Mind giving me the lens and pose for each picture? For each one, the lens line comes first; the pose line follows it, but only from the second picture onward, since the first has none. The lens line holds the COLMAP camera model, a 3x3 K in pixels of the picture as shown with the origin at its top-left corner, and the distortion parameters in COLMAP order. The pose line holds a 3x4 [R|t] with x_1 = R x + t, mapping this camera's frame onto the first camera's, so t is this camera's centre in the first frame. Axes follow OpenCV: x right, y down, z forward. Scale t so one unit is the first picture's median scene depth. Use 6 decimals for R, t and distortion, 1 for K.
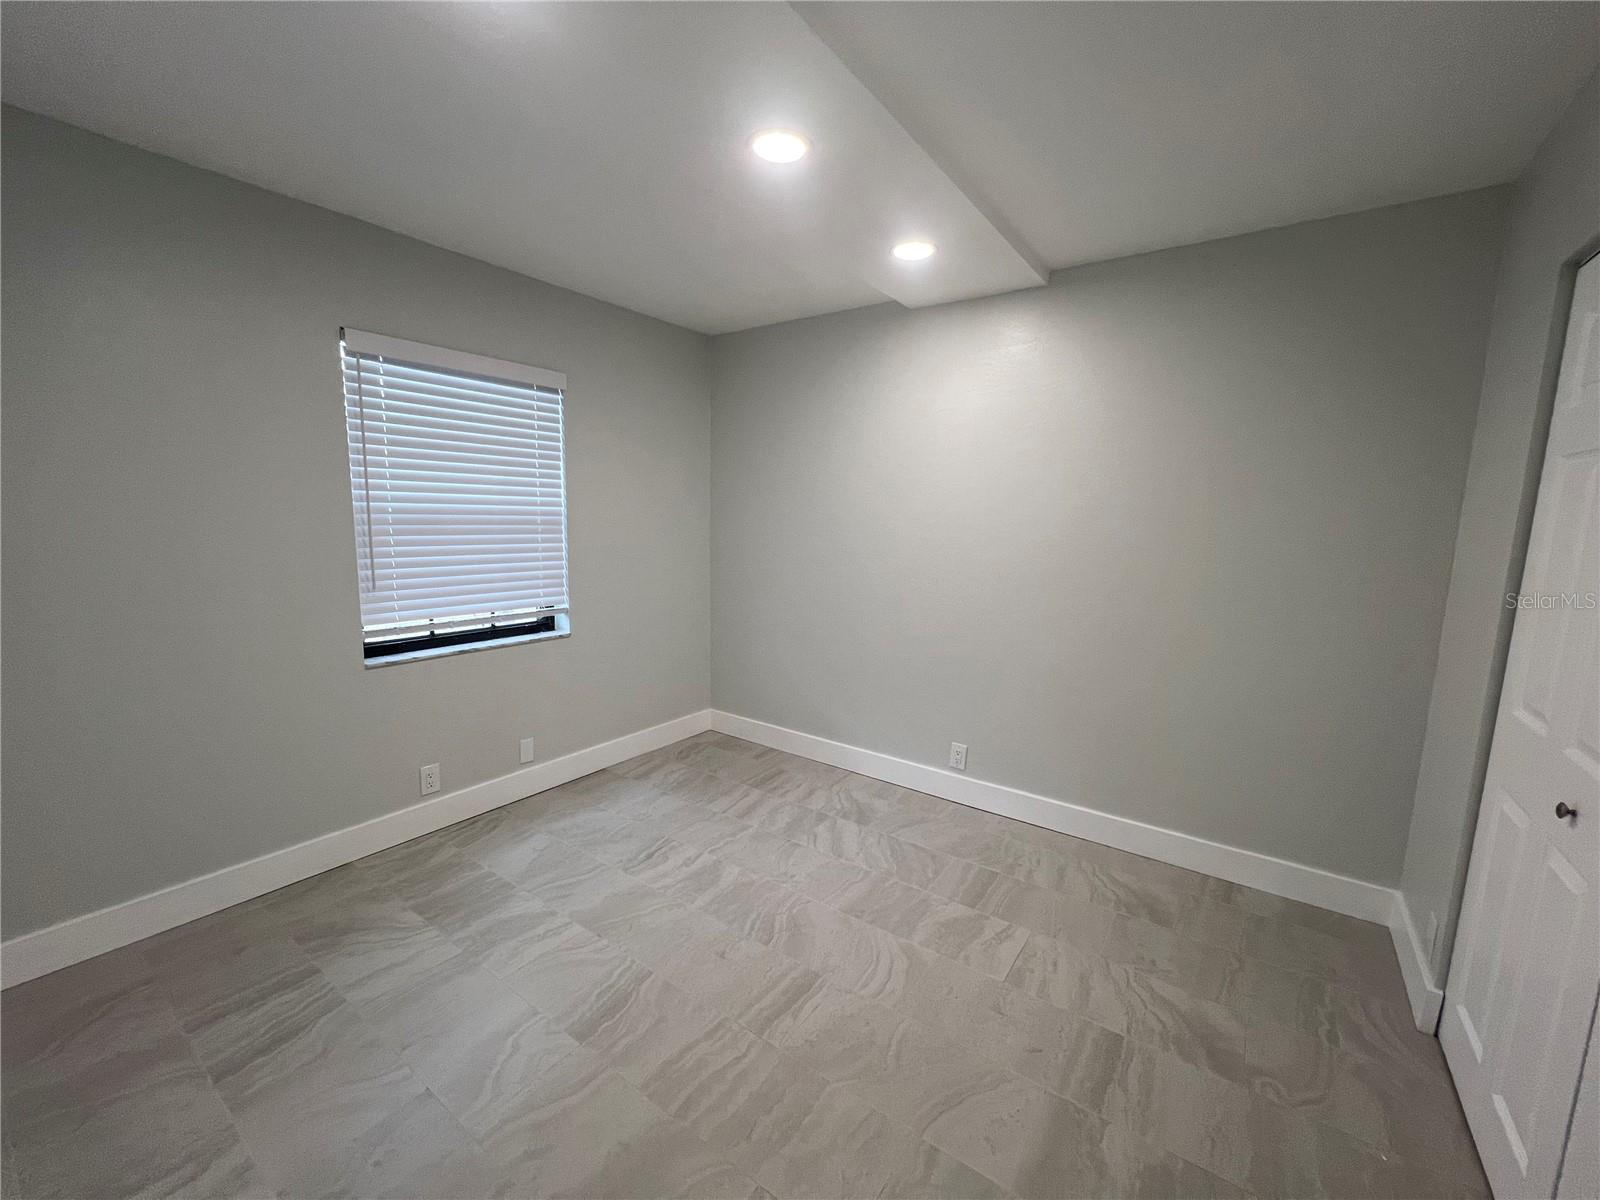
lens RADIAL K [[641.9, 0, 799.8], [0, 641.9, 603.7], [0, 0, 1]] dist [-0.000881, 0.000158]
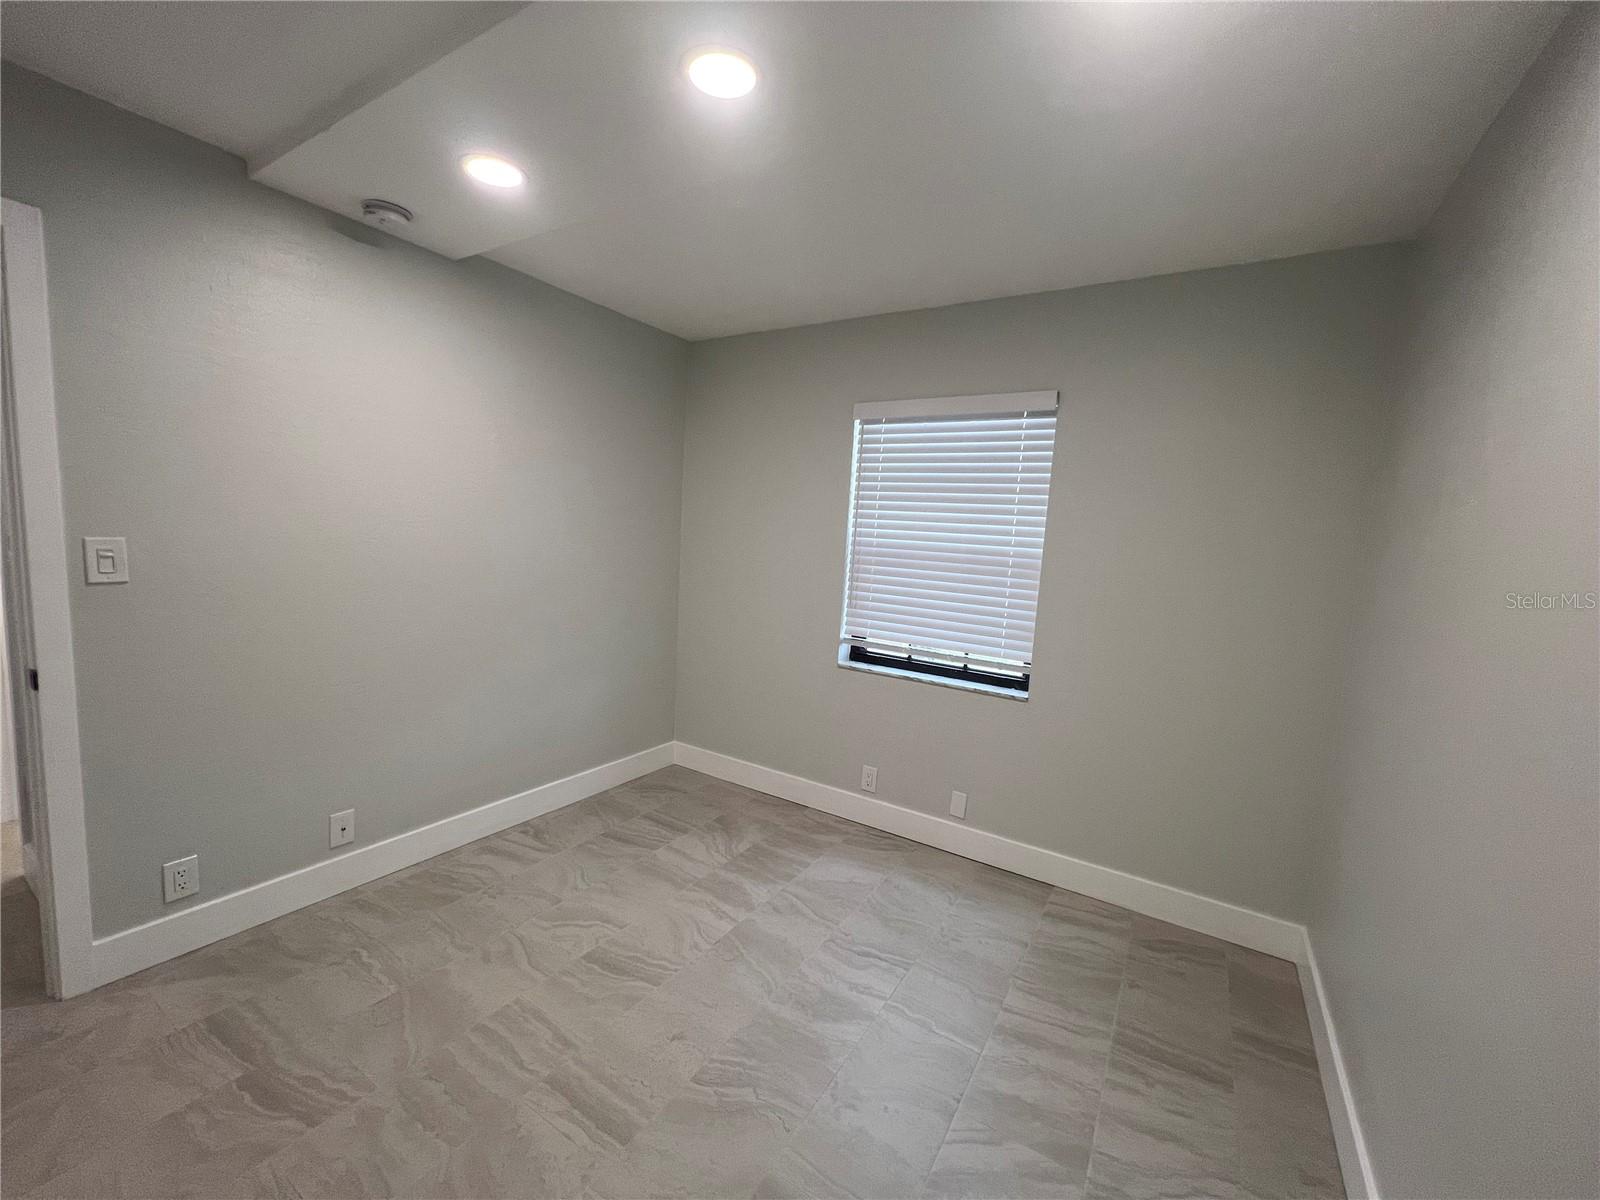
lens RADIAL K [[639.8, 0, 799.3], [0, 639.8, 605.1], [0, 0, 1]] dist [-0.003231, -0.000049]
pose [[0.067877, 0.093081, -0.993342, 0.567972], [-0.196243, 0.977434, 0.078181, -0.102436], [0.978203, 0.189630, 0.084612, 0.797715]]
